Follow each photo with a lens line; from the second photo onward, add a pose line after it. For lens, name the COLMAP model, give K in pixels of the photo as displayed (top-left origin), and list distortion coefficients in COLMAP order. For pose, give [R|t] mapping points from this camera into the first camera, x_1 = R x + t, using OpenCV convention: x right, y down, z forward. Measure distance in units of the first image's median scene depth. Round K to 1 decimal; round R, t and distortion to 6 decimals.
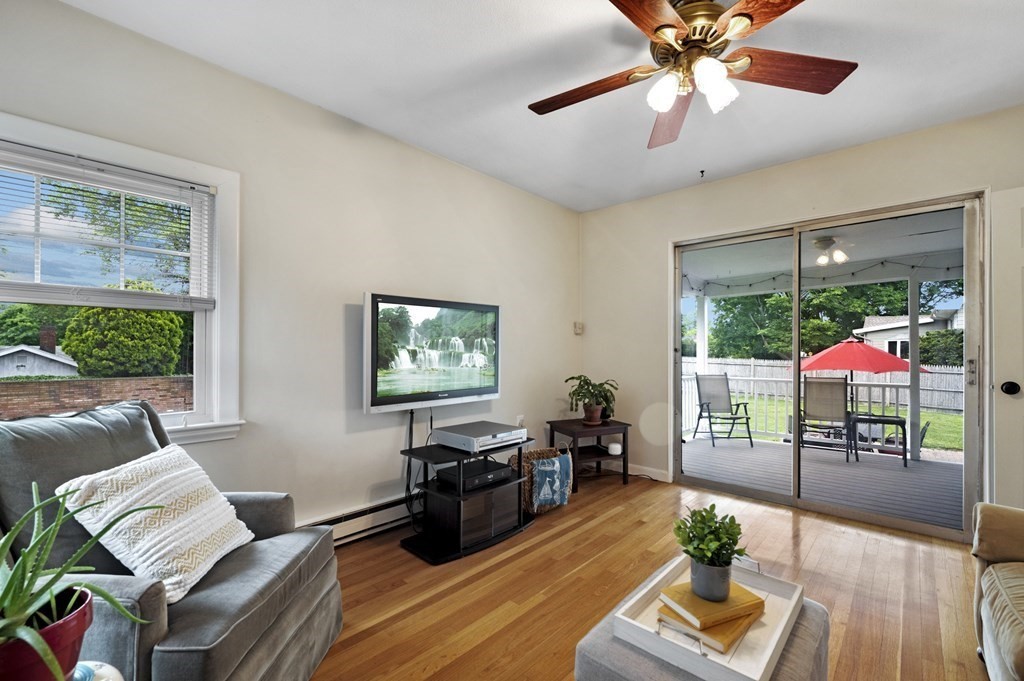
lens RADIAL K [[446.2, 0, 512.0], [0, 446.2, 340.5], [0, 0, 1]] dist [-0.000355, -0.000039]
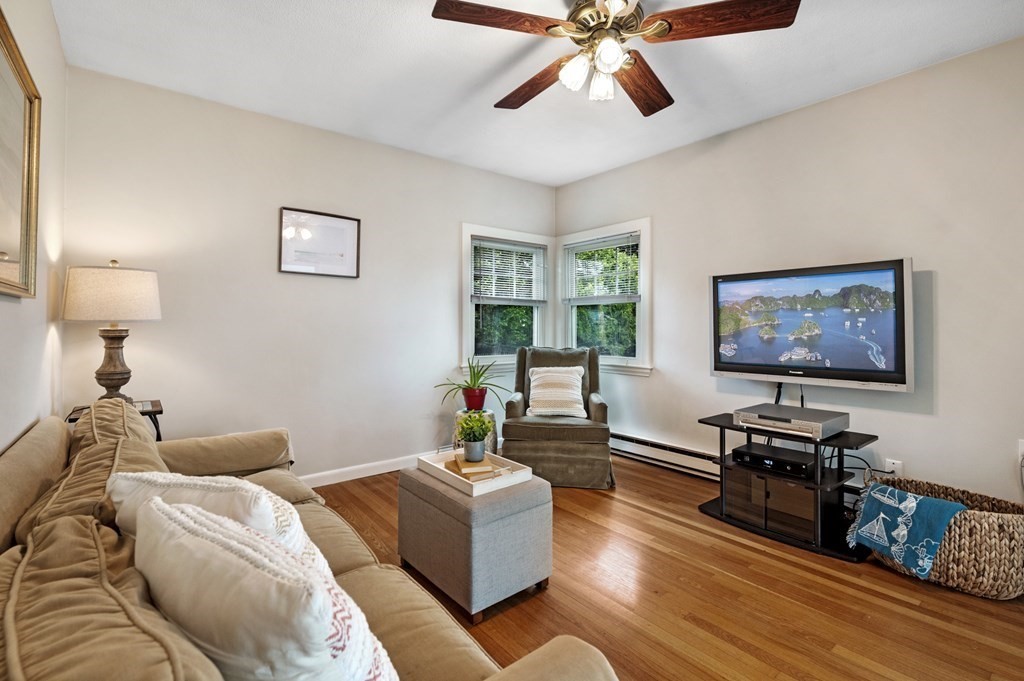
lens RADIAL K [[456.4, 0, 514.0], [0, 456.4, 322.8], [0, 0, 1]] dist [0.000888, 0.000125]
pose [[-0.153742, -0.019320, -0.987922, 0.852789], [0.004393, 0.999786, -0.020236, 0.036932], [0.988101, -0.007451, -0.153624, 0.573941]]
